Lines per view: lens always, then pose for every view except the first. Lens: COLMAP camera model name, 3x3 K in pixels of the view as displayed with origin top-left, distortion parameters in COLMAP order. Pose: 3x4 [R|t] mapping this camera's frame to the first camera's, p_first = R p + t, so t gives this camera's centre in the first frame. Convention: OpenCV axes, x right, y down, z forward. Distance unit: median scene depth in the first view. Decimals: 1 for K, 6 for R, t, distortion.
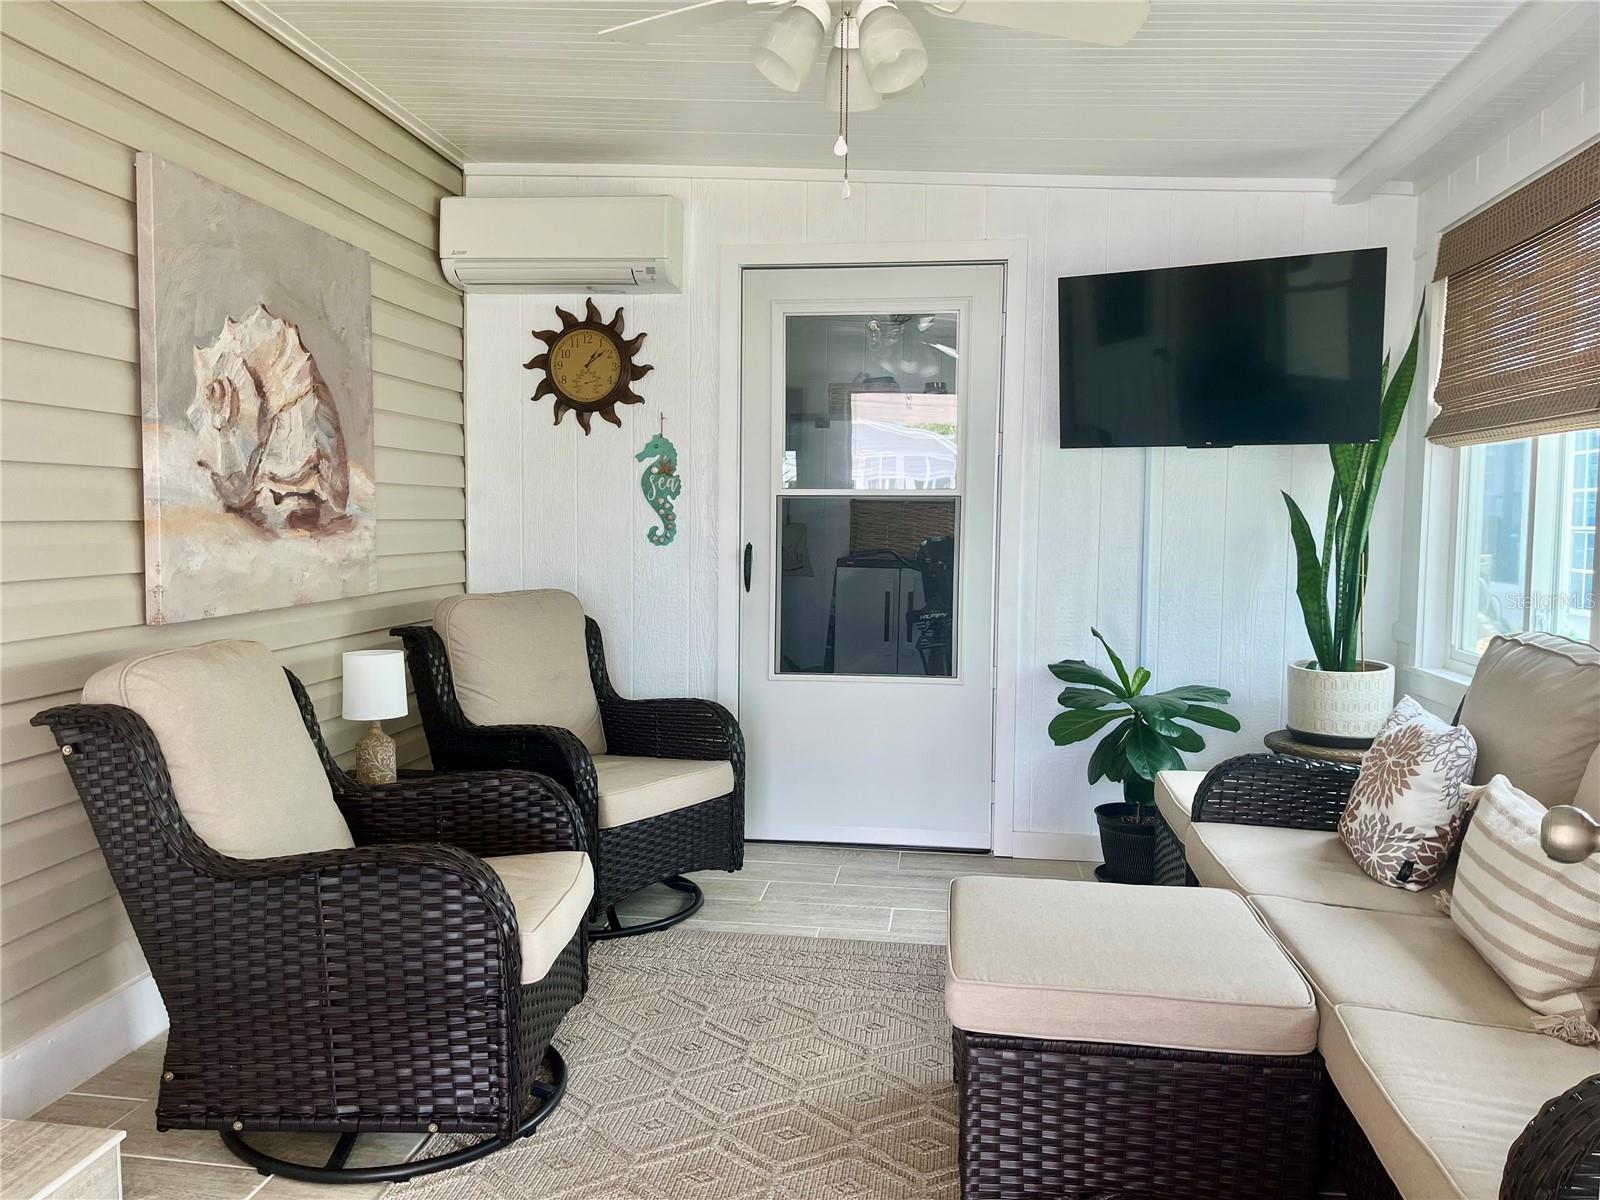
lens RADIAL K [[1216.5, 0, 793.8], [0, 1216.5, 595.9], [0, 0, 1]] dist [0.065956, -0.085546]
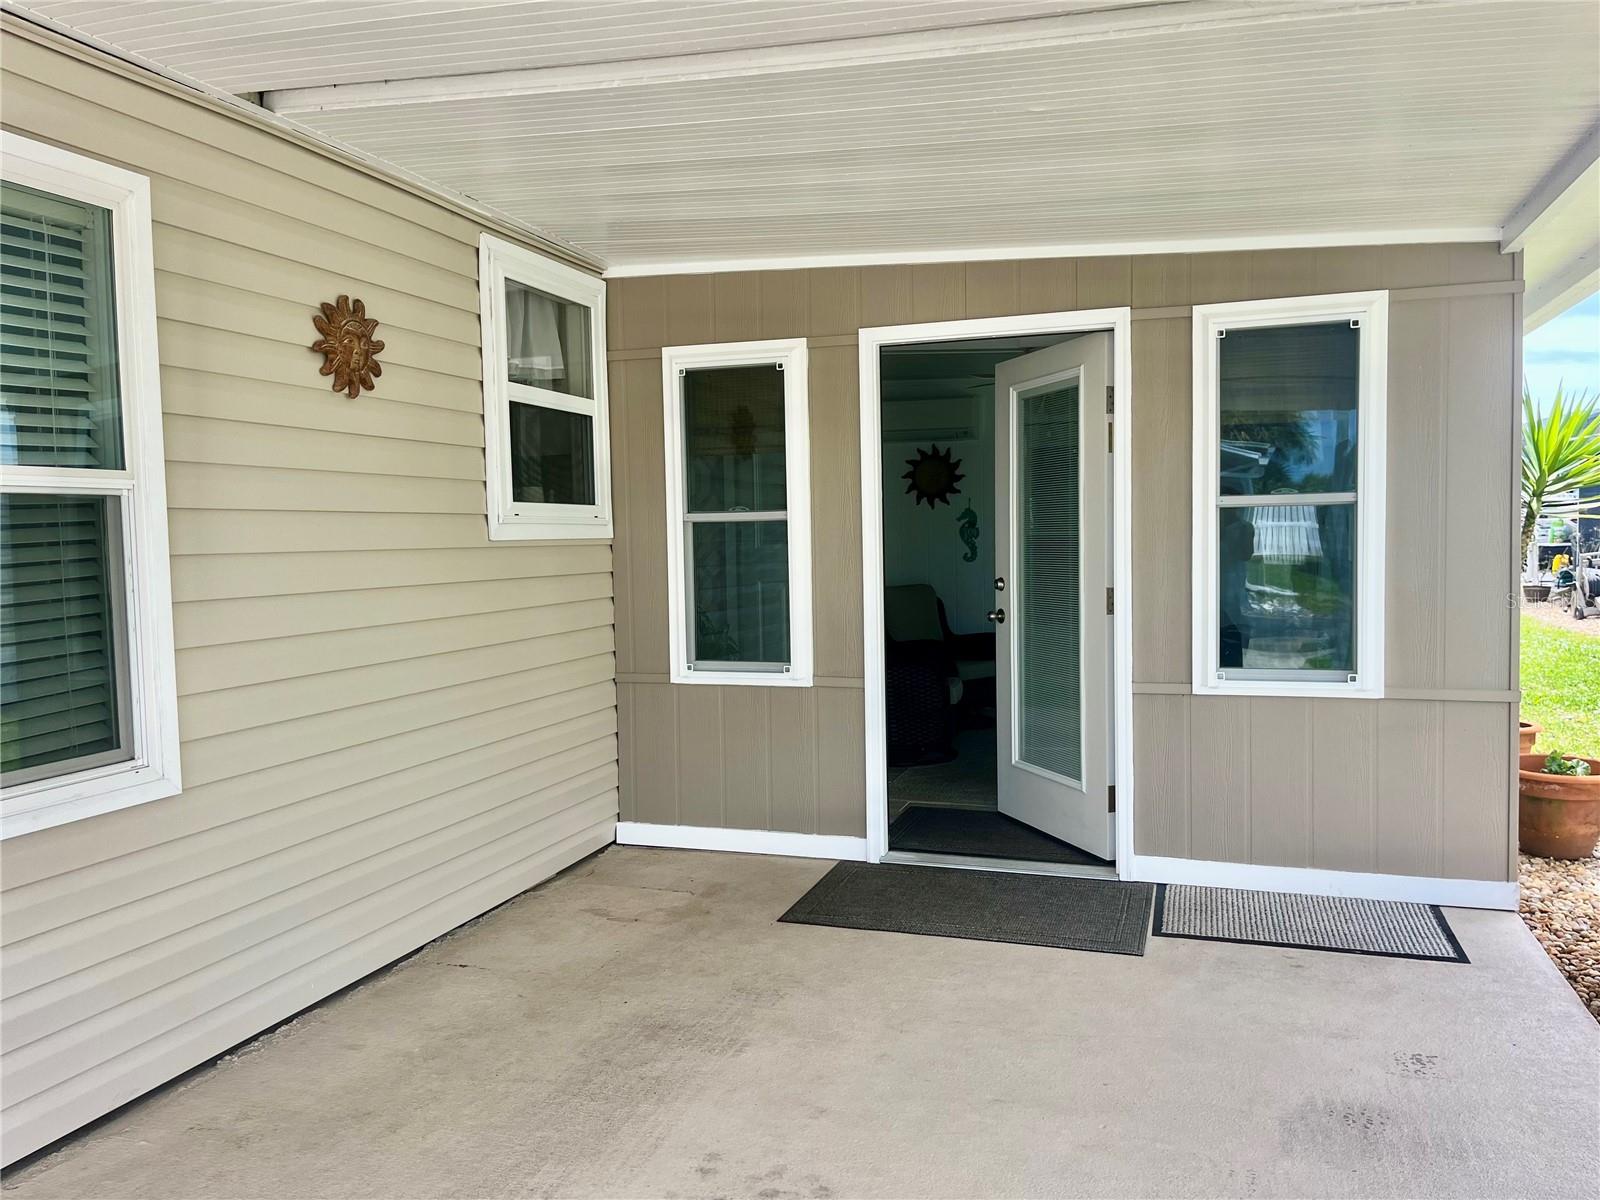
lens RADIAL K [[1216.5, 0, 798.4], [0, 1216.5, 600.9], [0, 0, 1]] dist [0.065956, -0.085546]
pose [[0.982144, -0.015347, -0.187505, -0.010250], [0.011510, 0.999702, -0.021532, 0.075284], [0.187780, 0.018989, 0.982028, -1.233513]]
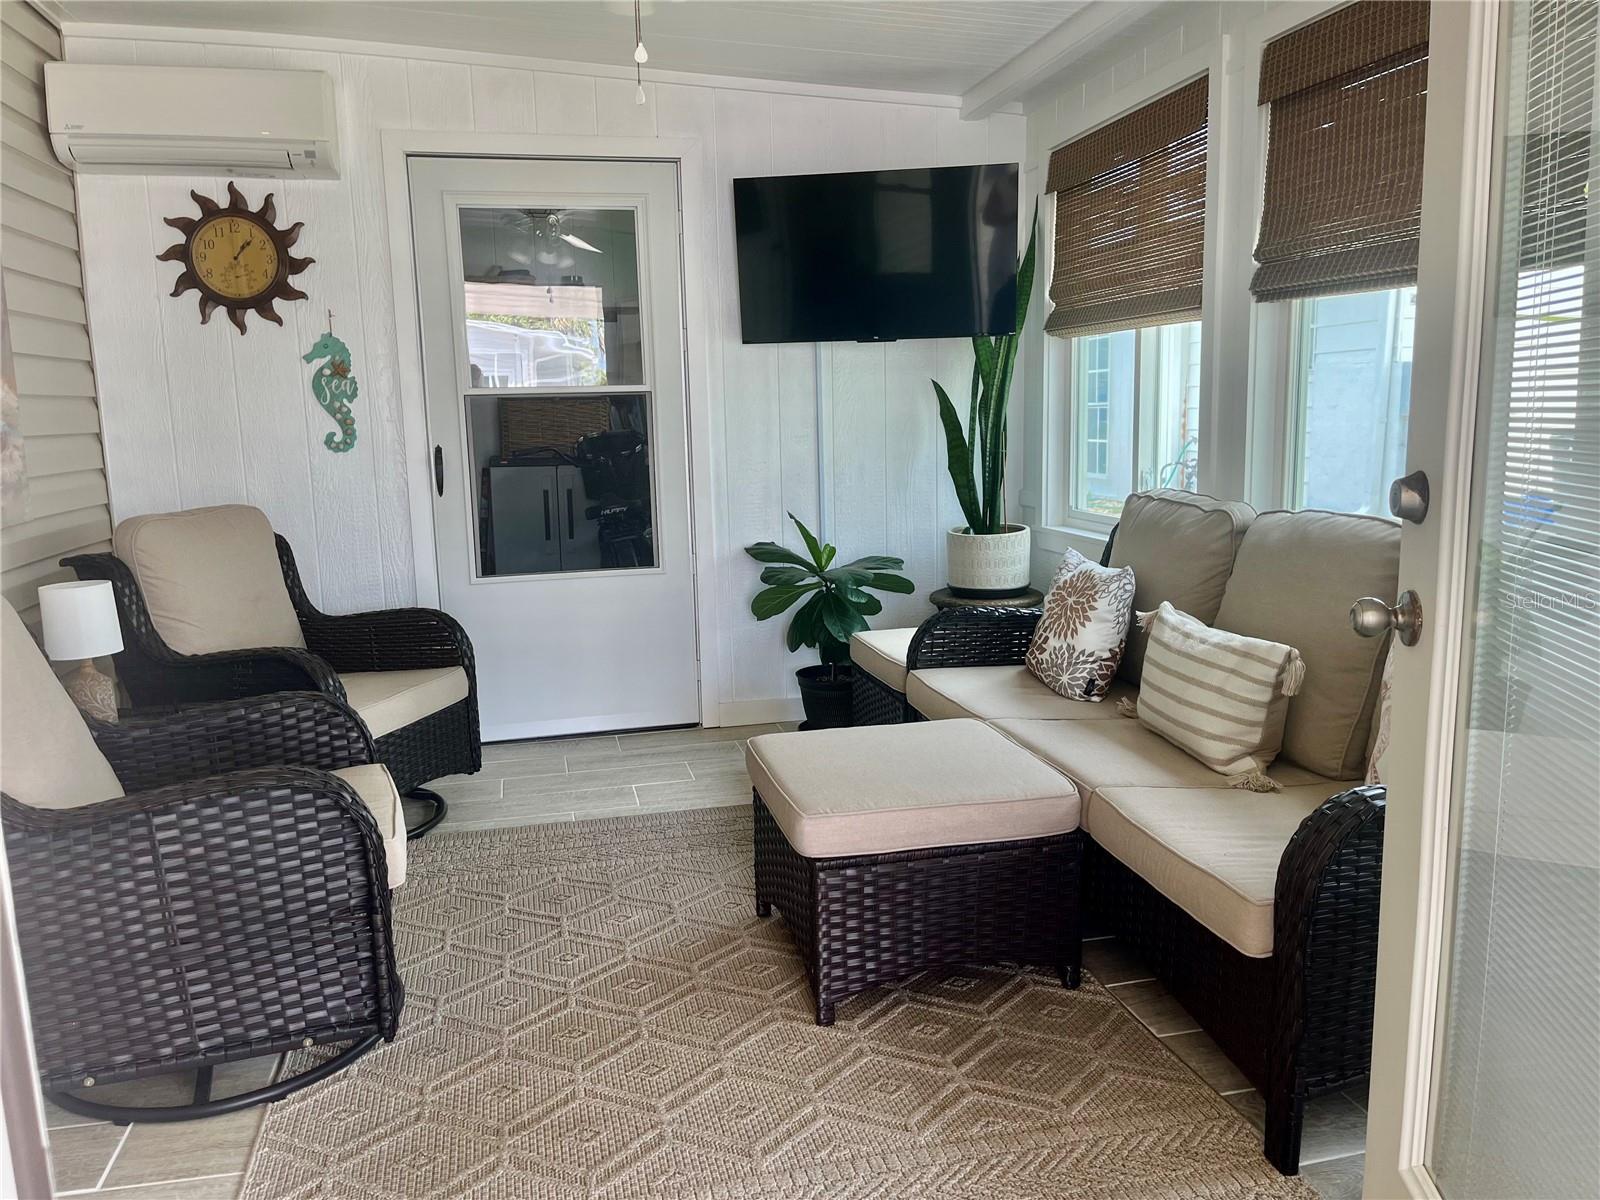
lens RADIAL K [[1216.5, 0, 796.6], [0, 1216.5, 599.3], [0, 0, 1]] dist [0.065956, -0.085546]
pose [[0.936183, -0.087089, 0.340553, -0.129624], [0.056583, 0.993525, 0.098525, -0.001928], [-0.346928, -0.072968, 0.935049, -0.029127]]
